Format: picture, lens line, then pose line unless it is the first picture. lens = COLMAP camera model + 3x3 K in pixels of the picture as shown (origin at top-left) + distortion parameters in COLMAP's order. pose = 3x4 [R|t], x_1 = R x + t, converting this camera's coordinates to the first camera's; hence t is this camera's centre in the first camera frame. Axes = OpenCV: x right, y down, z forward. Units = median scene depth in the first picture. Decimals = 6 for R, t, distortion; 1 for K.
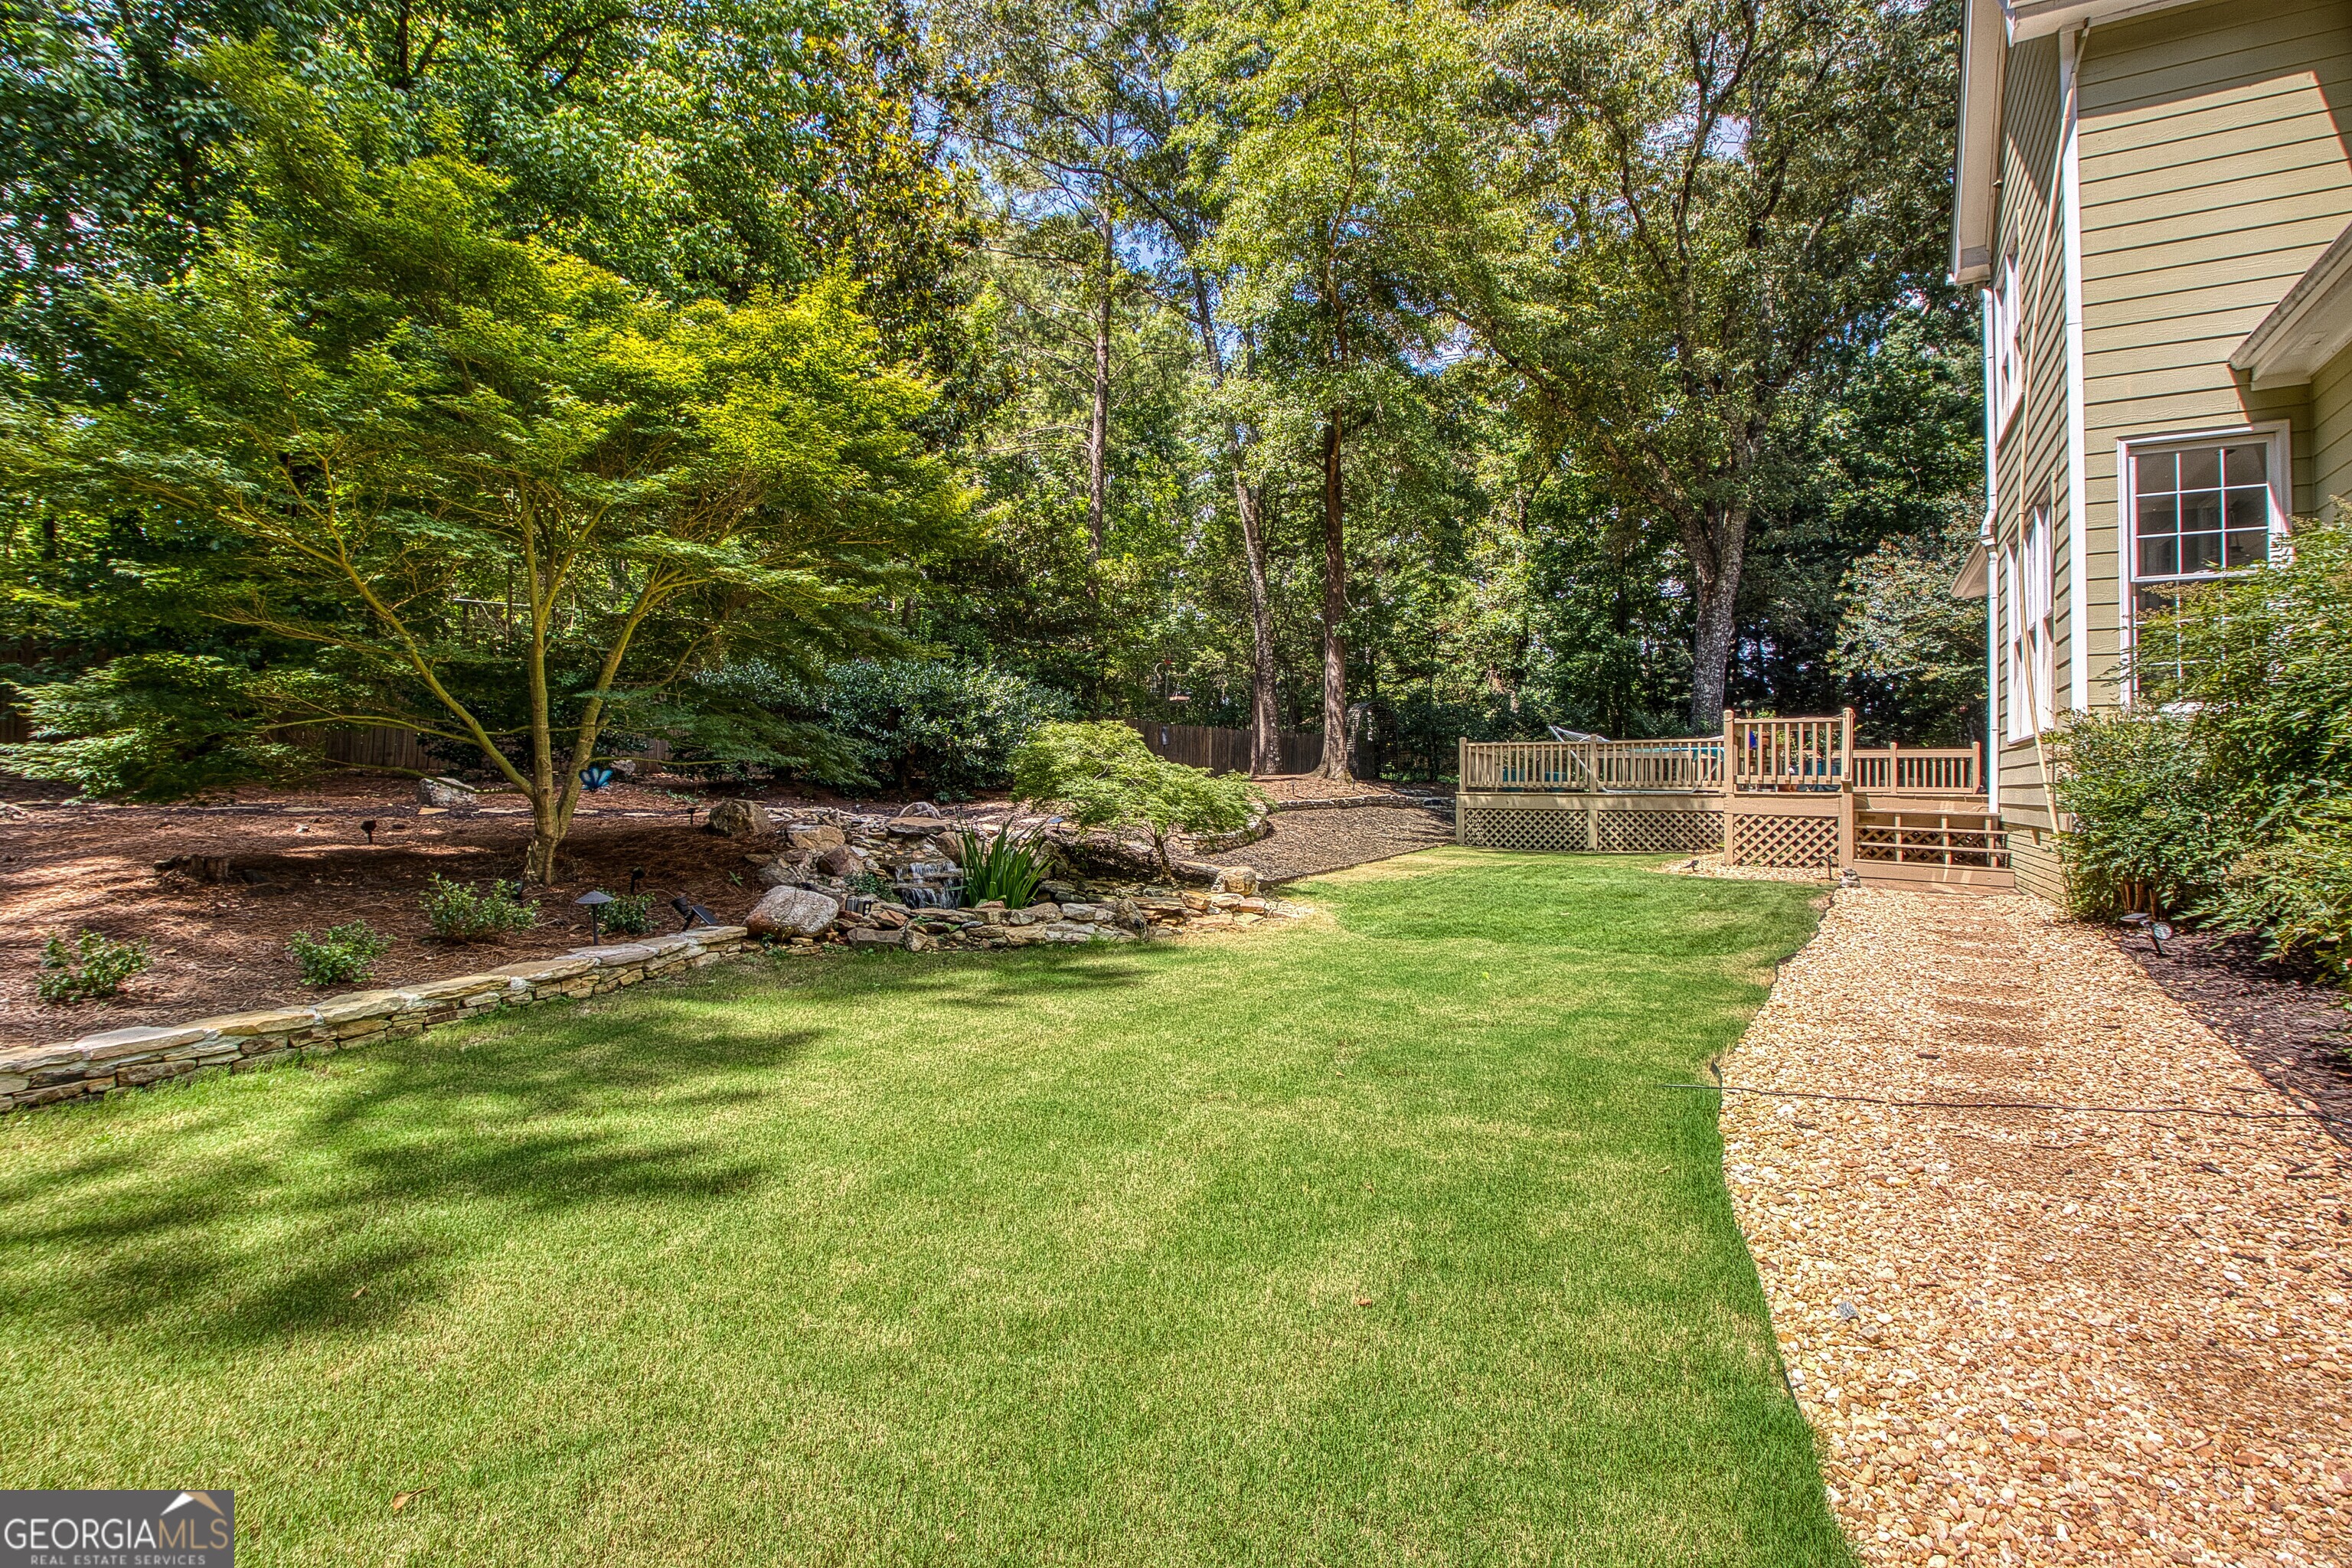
lens RADIAL K [[1089.1, 0, 1140.1], [0, 1089.1, 774.9], [0, 0, 1]] dist [-0.002675, -0.017203]
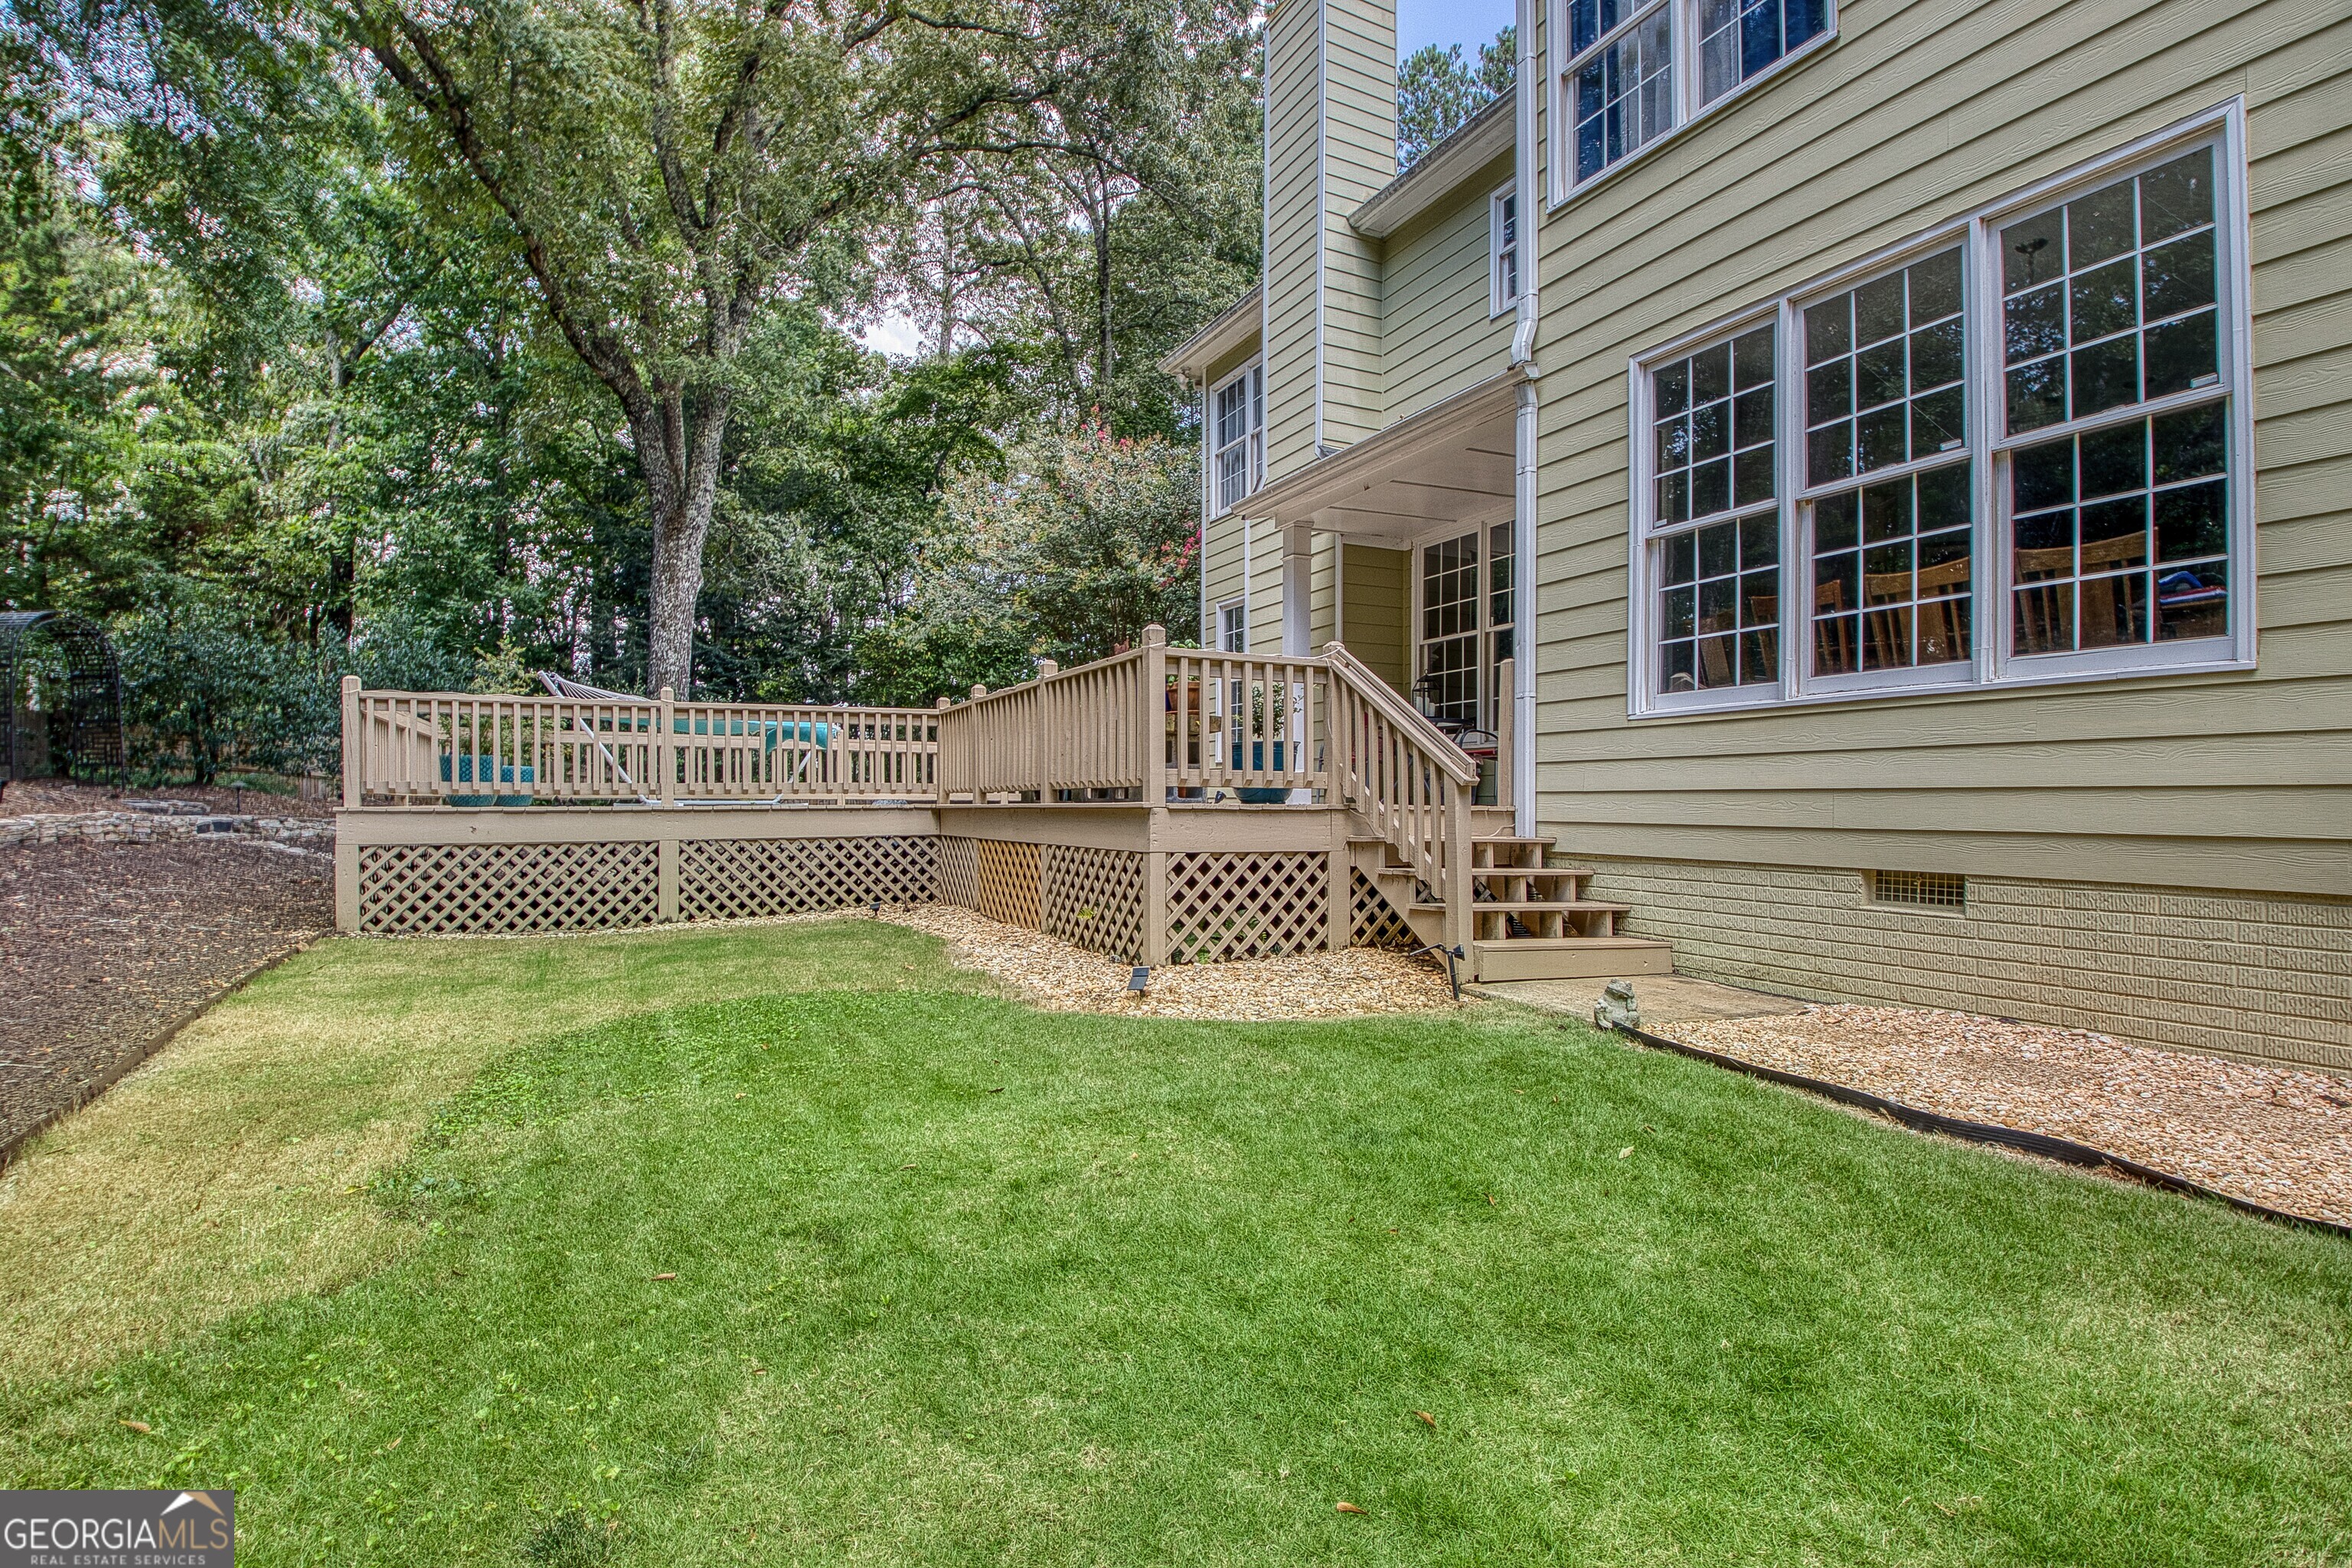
lens RADIAL K [[1089.1, 0, 1177.0], [0, 1089.1, 798.3], [0, 0, 1]] dist [-0.002675, -0.017203]
pose [[0.508505, -0.007996, 0.861022, 0.160145], [-0.006273, 0.999896, 0.012991, 0.006951], [-0.861036, -0.012007, 0.508402, 0.794420]]
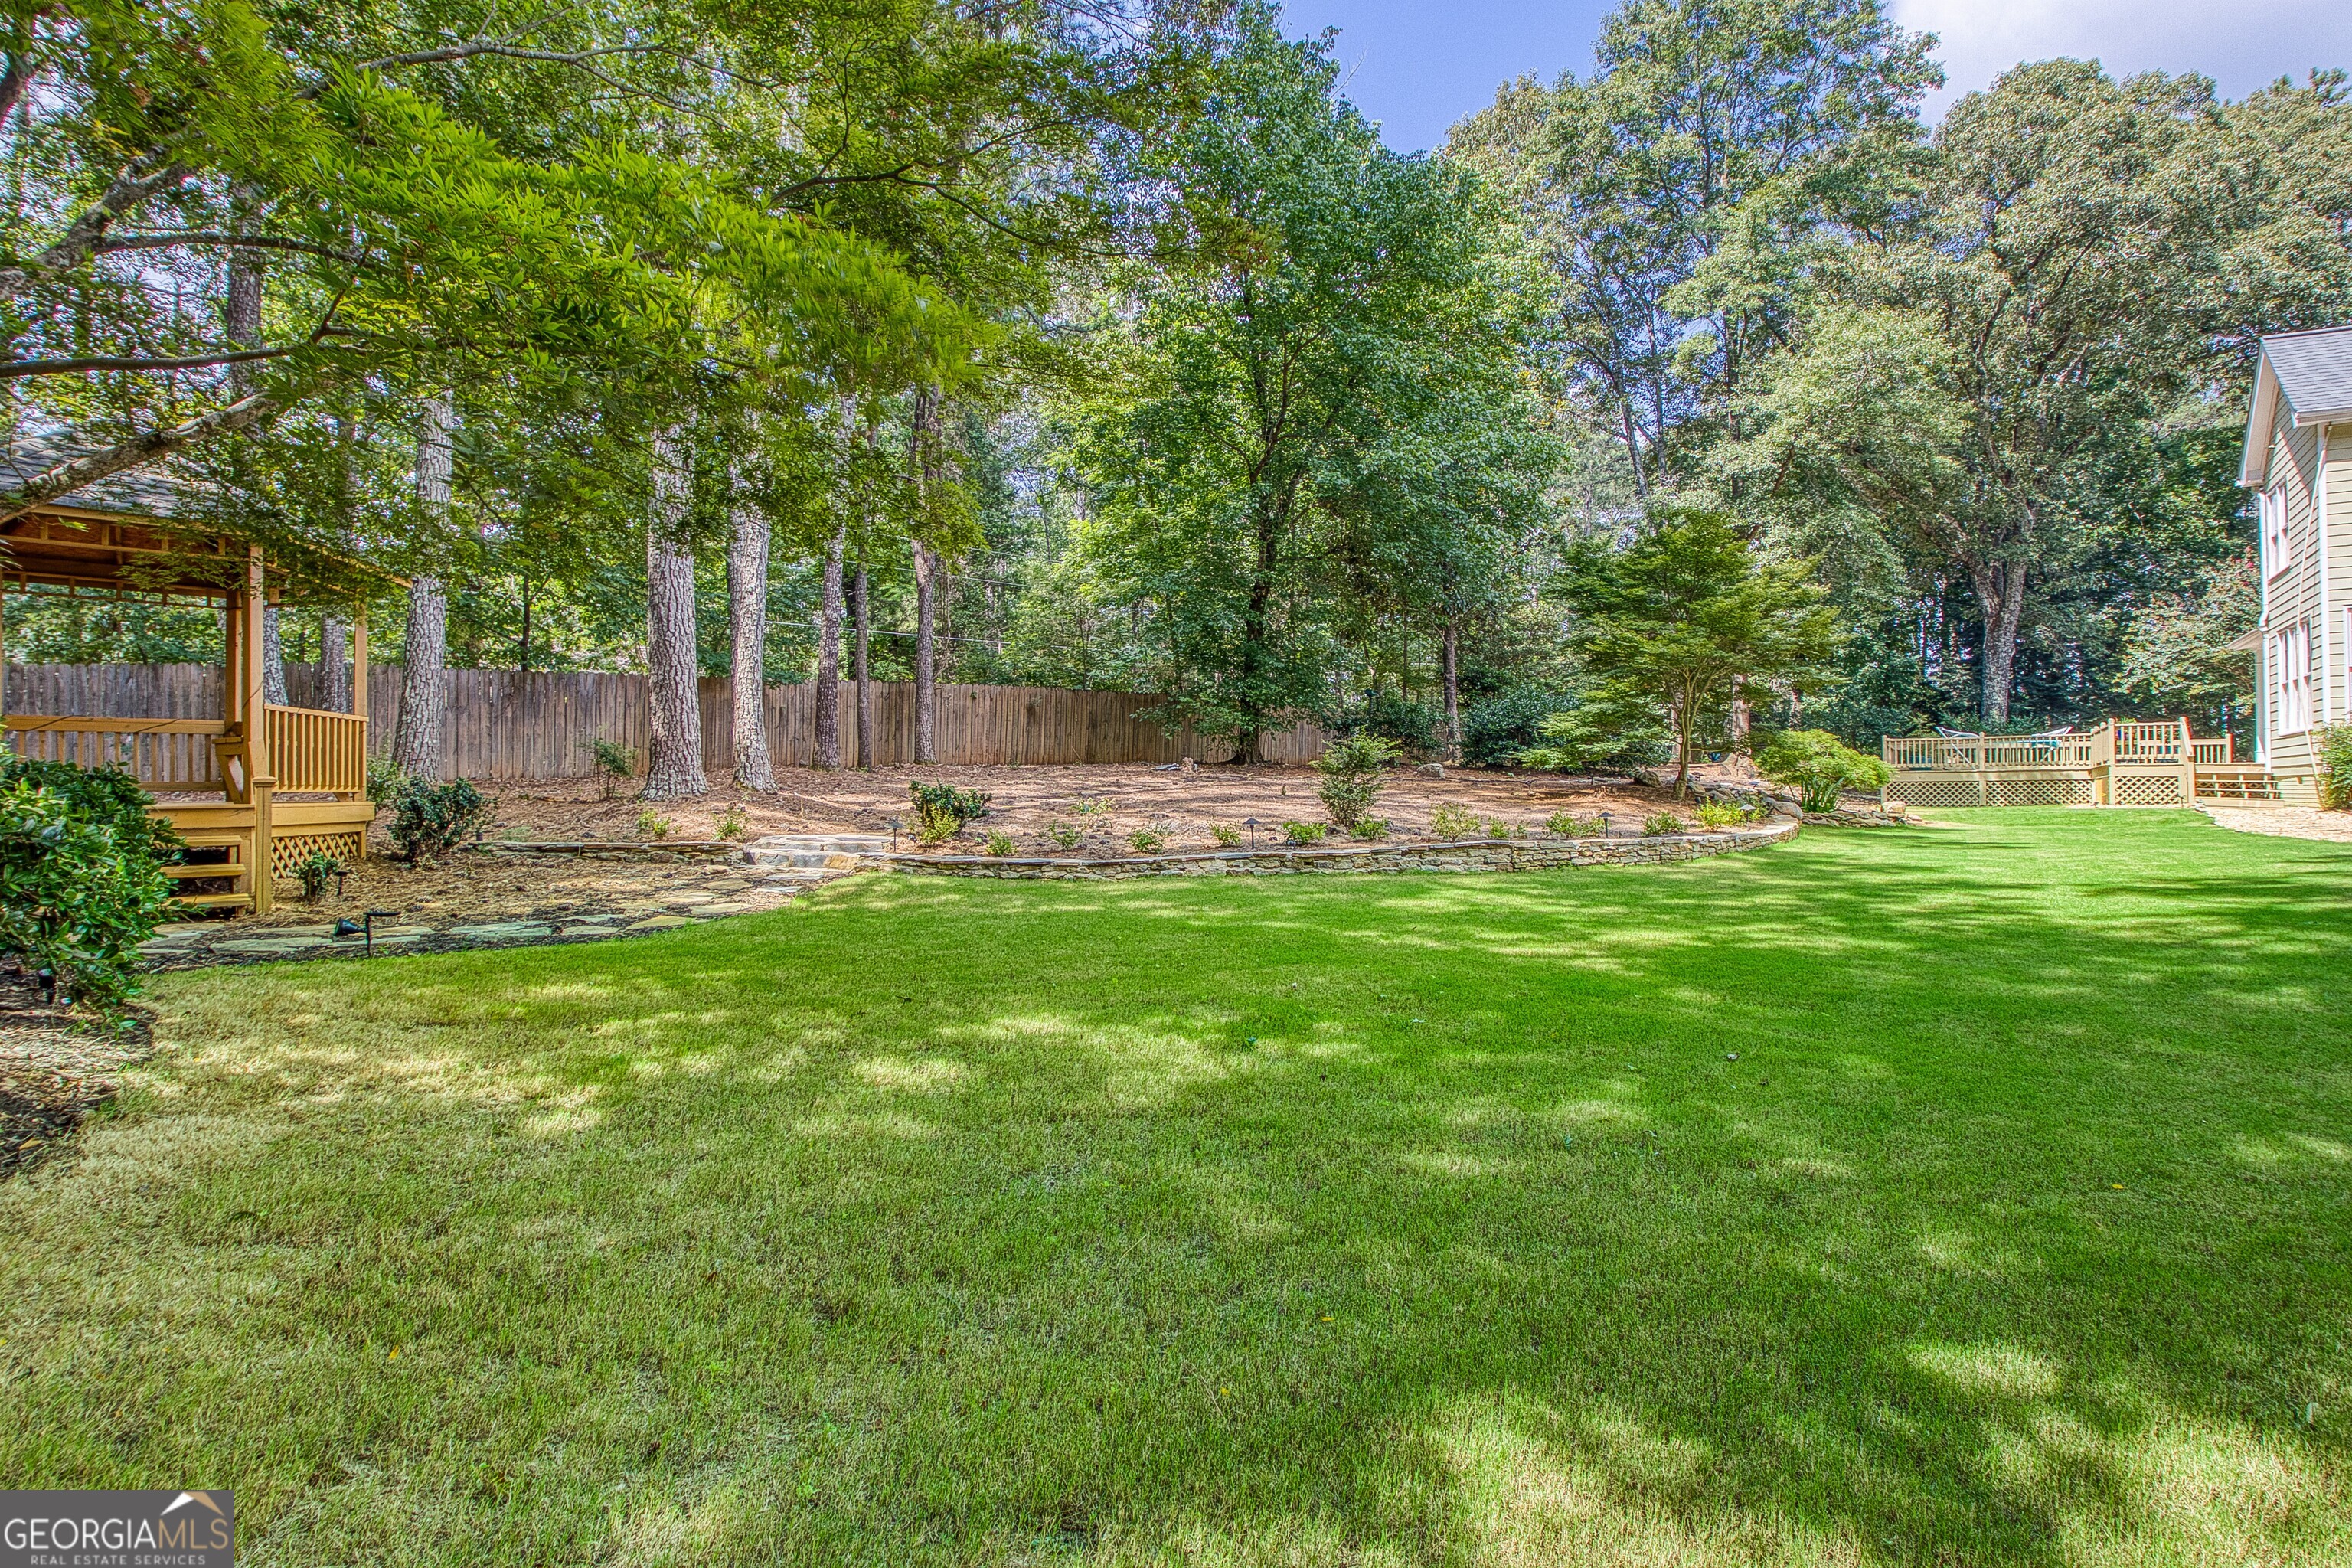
lens RADIAL K [[1089.1, 0, 1170.7], [0, 1089.1, 783.8], [0, 0, 1]] dist [-0.002675, -0.017203]
pose [[0.997679, -0.010666, -0.067252, -0.955131], [0.010957, 0.999932, 0.003956, 0.026207], [0.067206, -0.004684, 0.997728, -0.945088]]
